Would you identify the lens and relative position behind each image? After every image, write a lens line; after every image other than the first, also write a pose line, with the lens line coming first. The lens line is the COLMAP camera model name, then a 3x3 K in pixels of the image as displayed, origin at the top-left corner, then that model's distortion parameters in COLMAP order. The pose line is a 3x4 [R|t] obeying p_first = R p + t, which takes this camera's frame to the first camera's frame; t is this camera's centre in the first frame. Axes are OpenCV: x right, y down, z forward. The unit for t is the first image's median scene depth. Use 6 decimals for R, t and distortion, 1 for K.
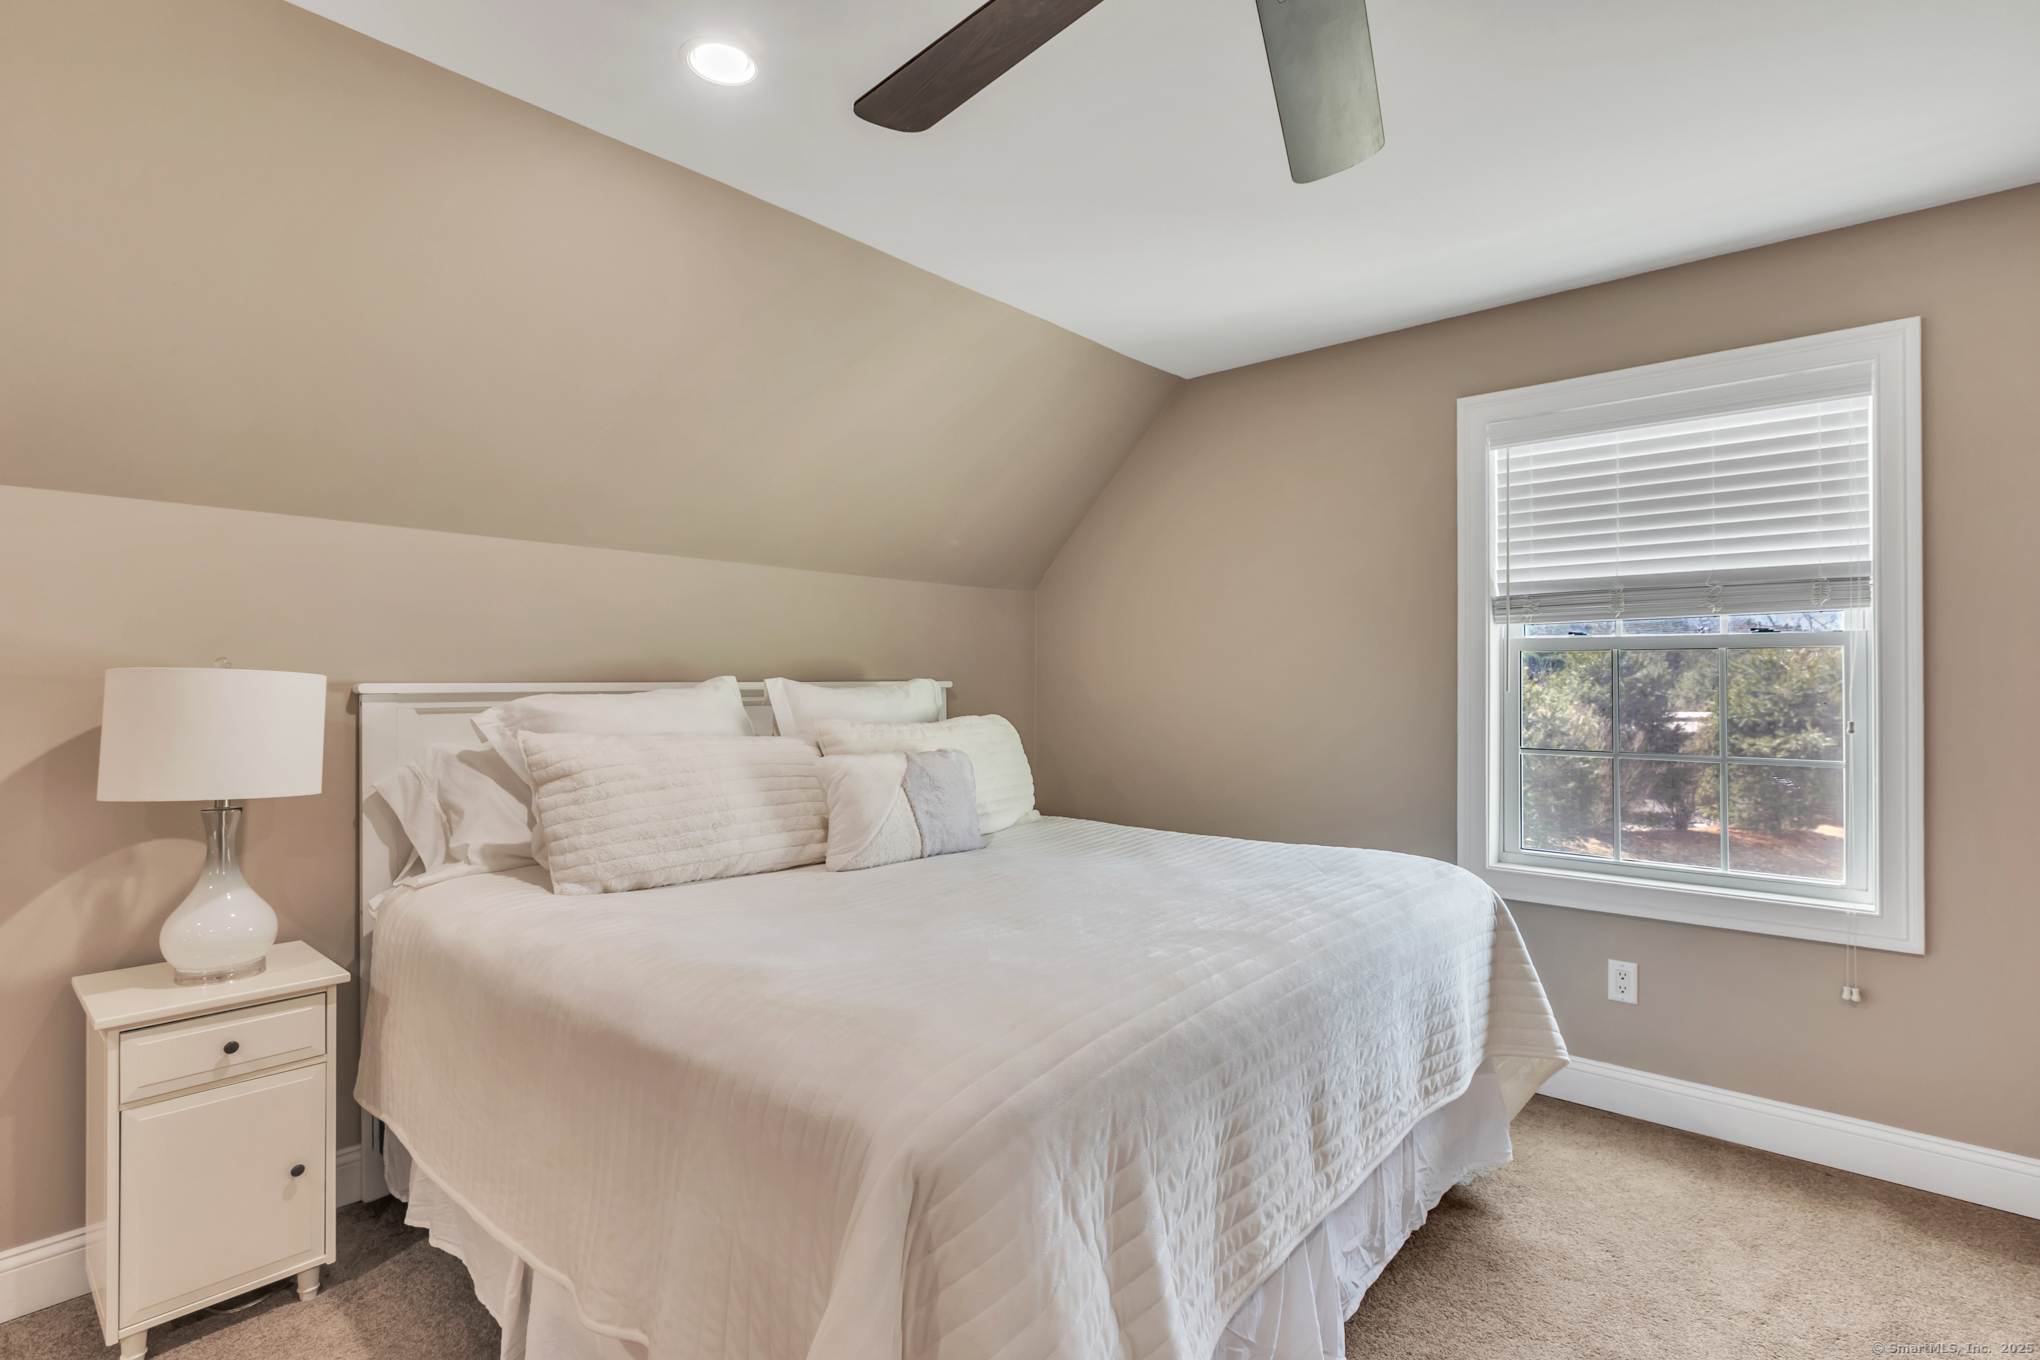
lens RADIAL K [[974.3, 0, 1023.0], [0, 974.3, 673.4], [0, 0, 1]] dist [-0.008105, 0.000418]
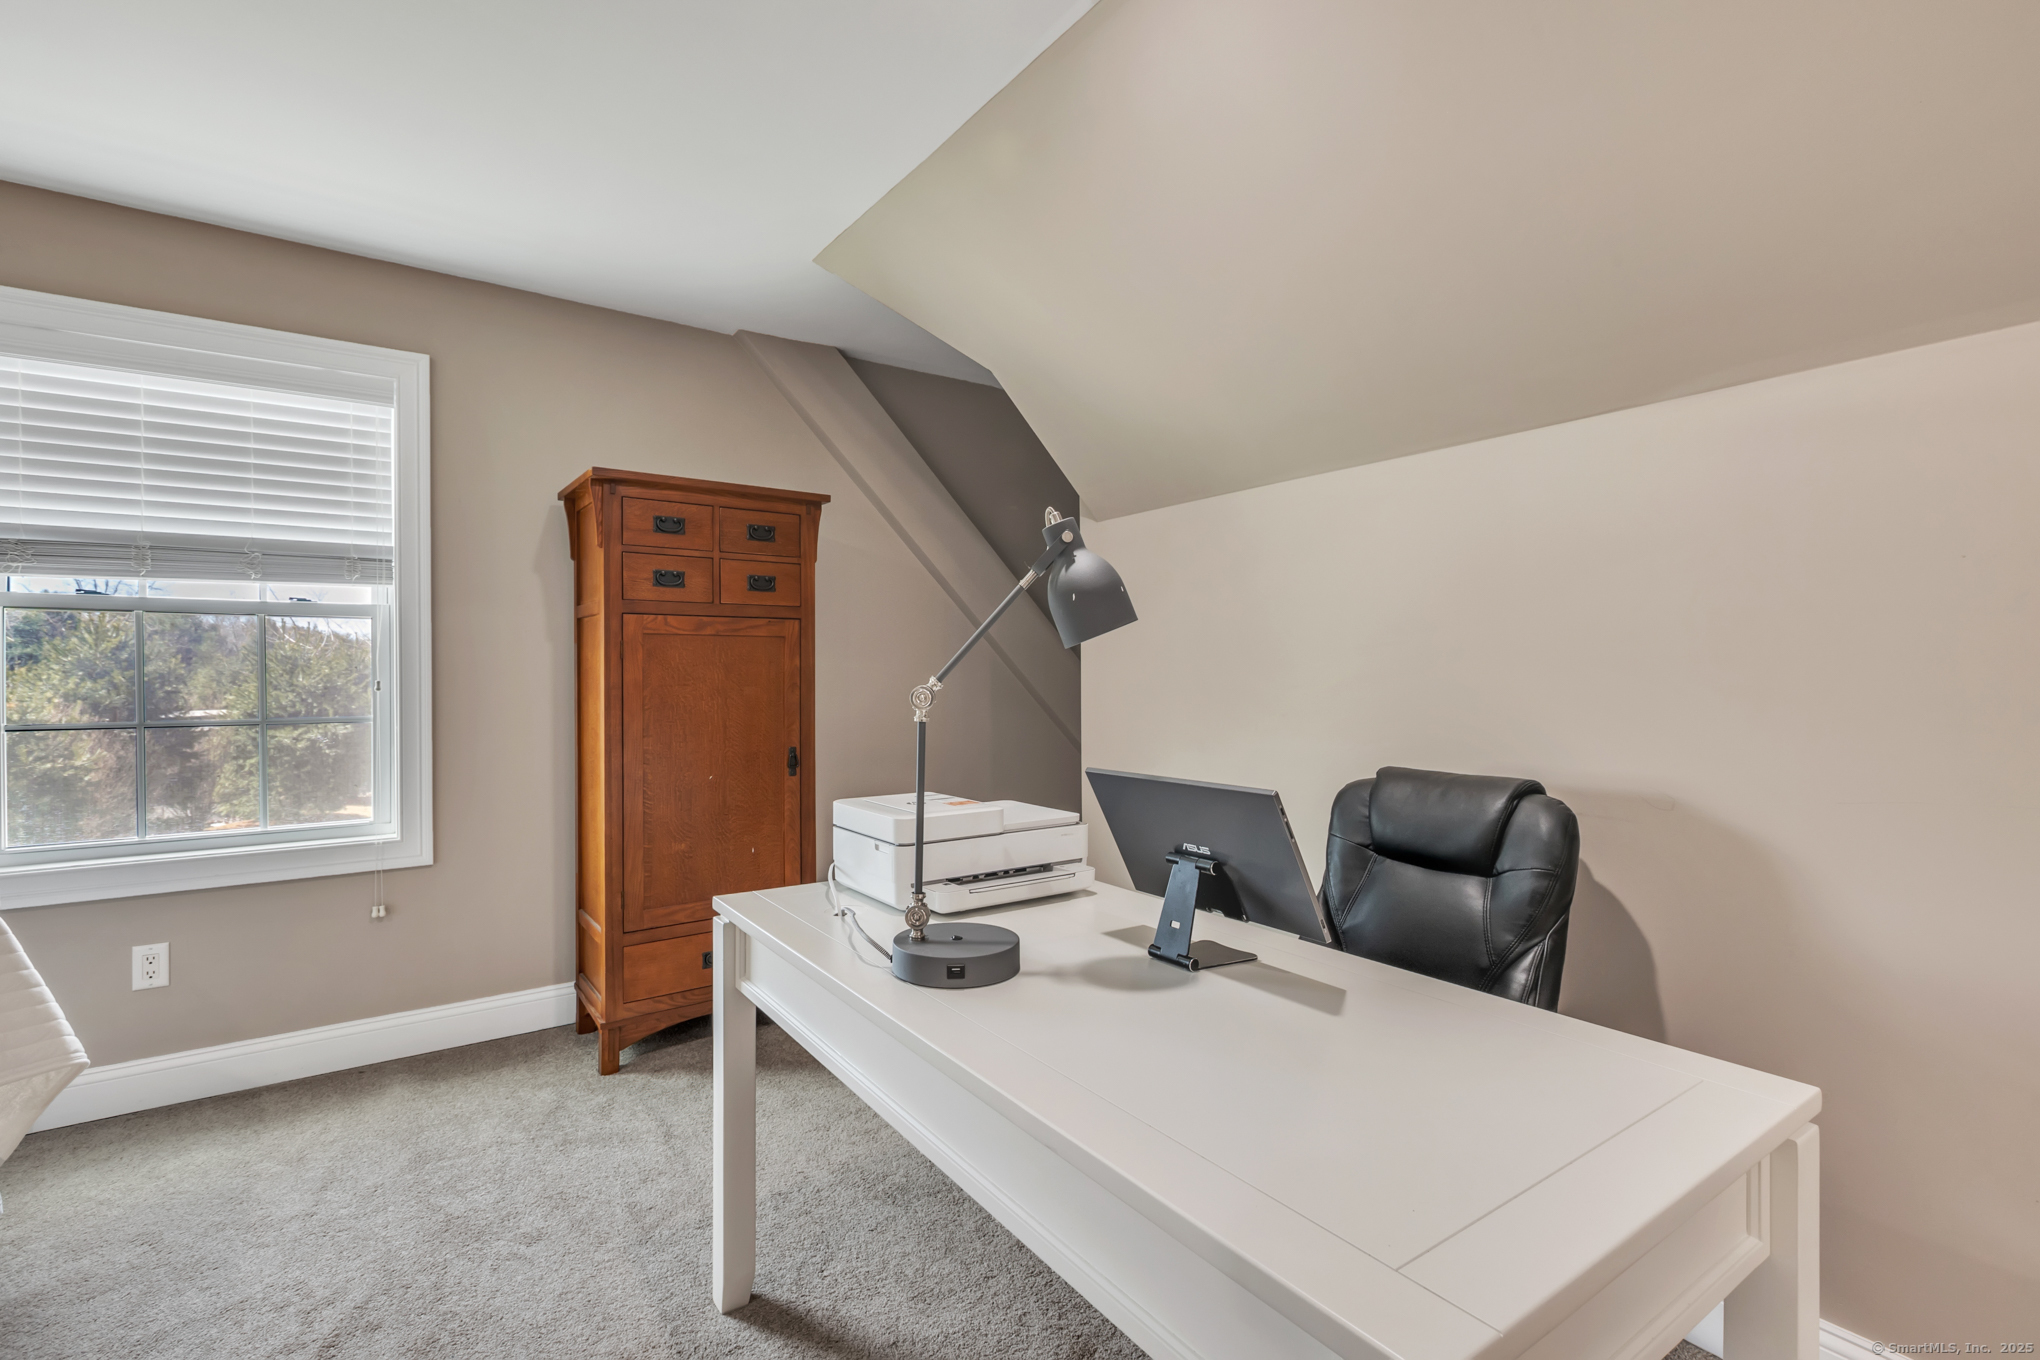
lens RADIAL K [[923.1, 0, 1021.2], [0, 923.1, 675.0], [0, 0, 1]] dist [0.000002, -0.000301]
pose [[0.242017, -0.004435, 0.970262, -0.046488], [-0.000549, 0.999989, 0.004707, 0.036442], [-0.970272, -0.001672, 0.242012, -0.033132]]
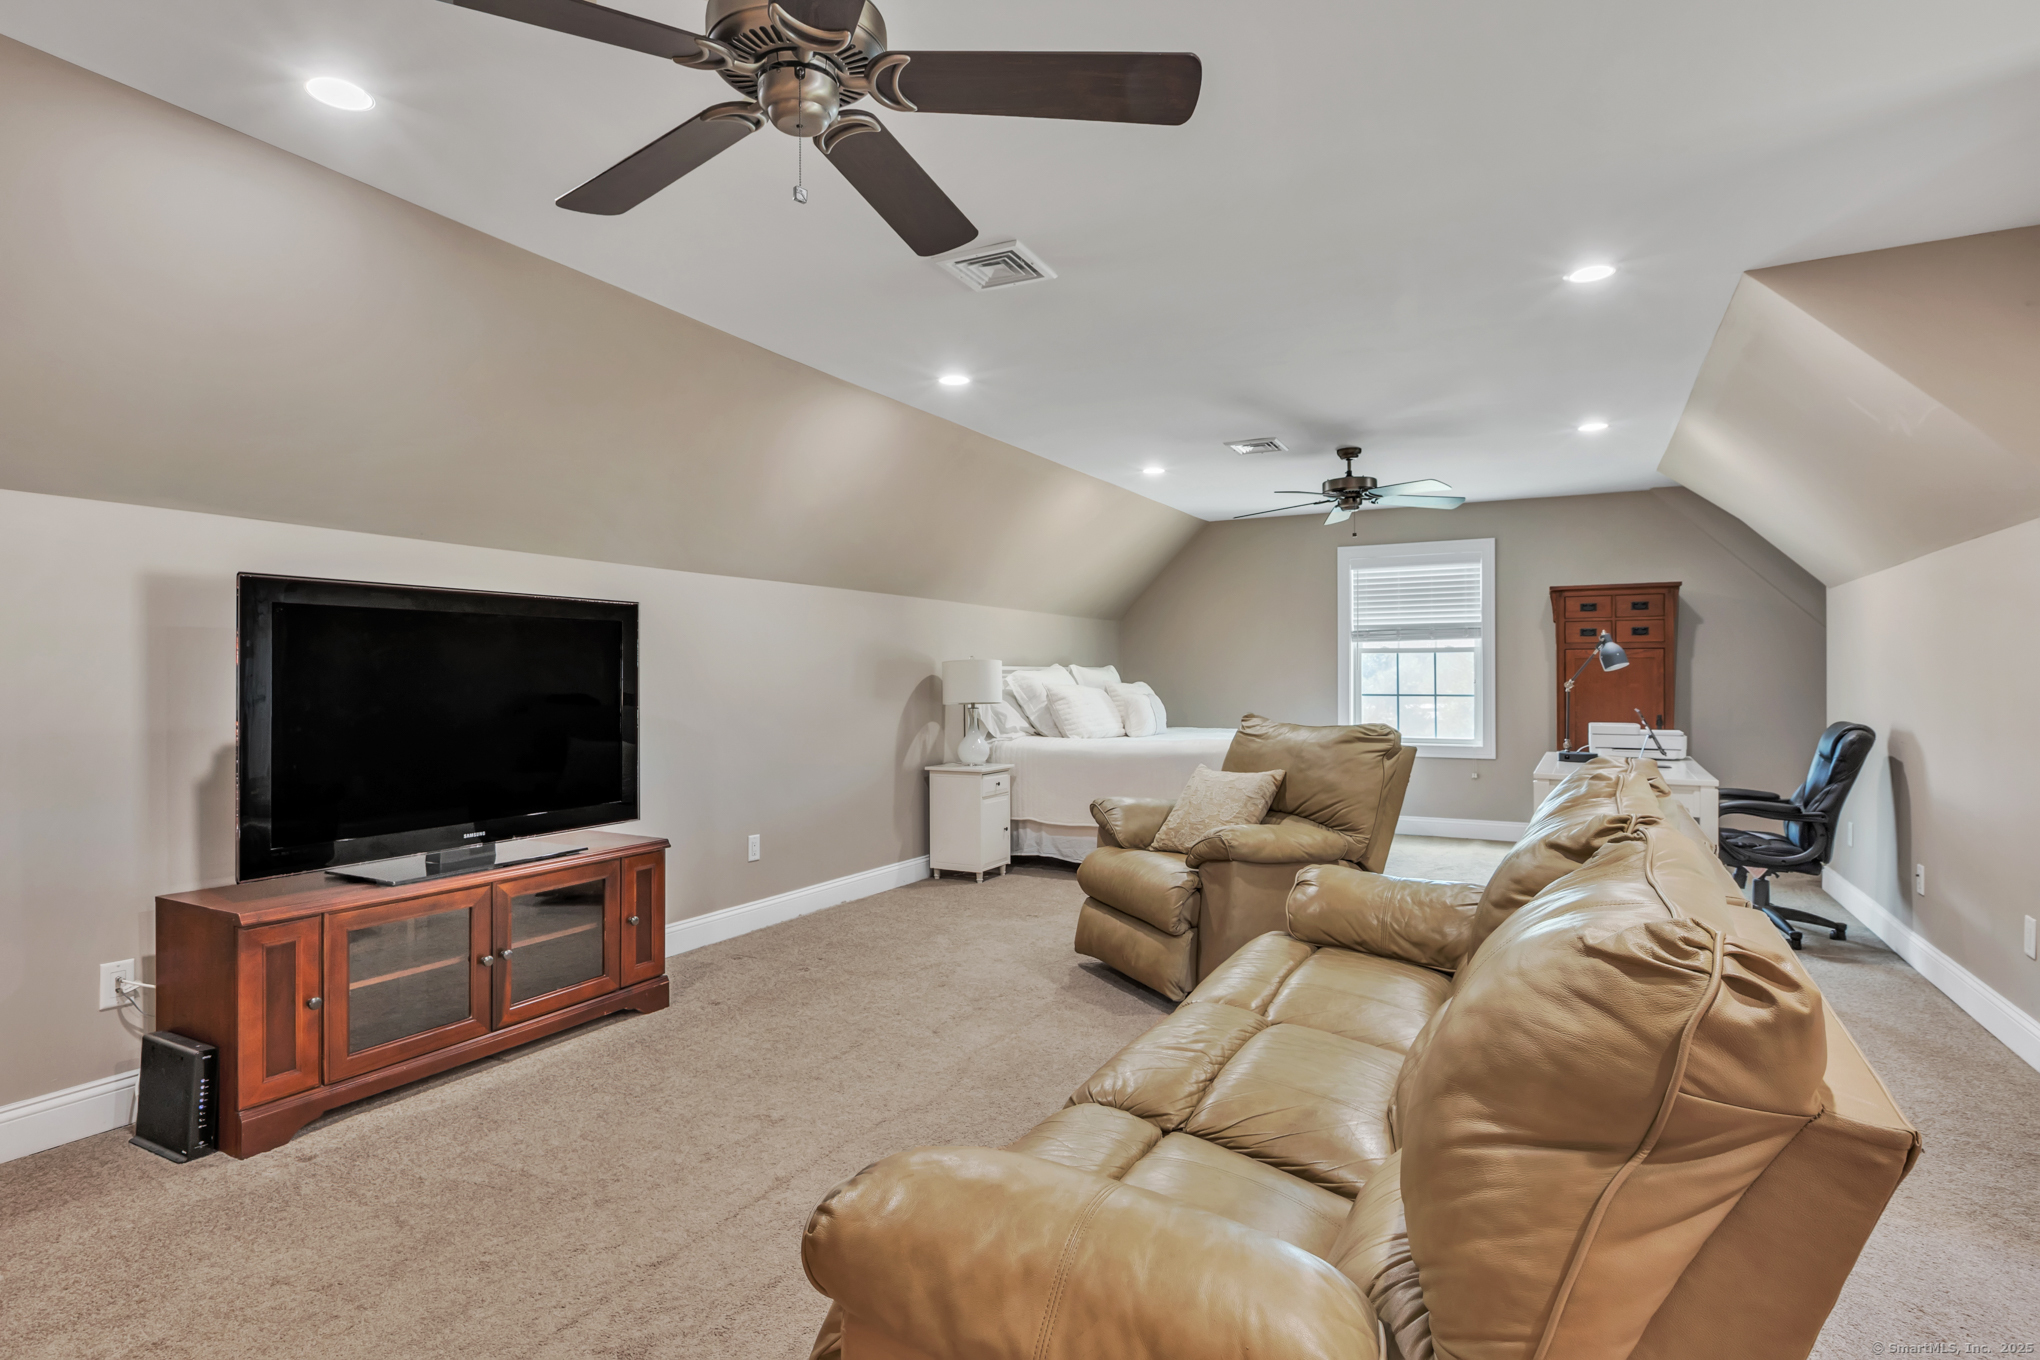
lens RADIAL K [[1084.8, 0, 1018.0], [0, 1084.8, 678.5], [0, 0, 1]] dist [0.001552, -0.001344]
pose [[0.972728, -0.002415, 0.231937, -1.139484], [0.000483, 0.999965, 0.008389, 0.020952], [-0.231949, -0.008048, 0.972695, -1.719739]]
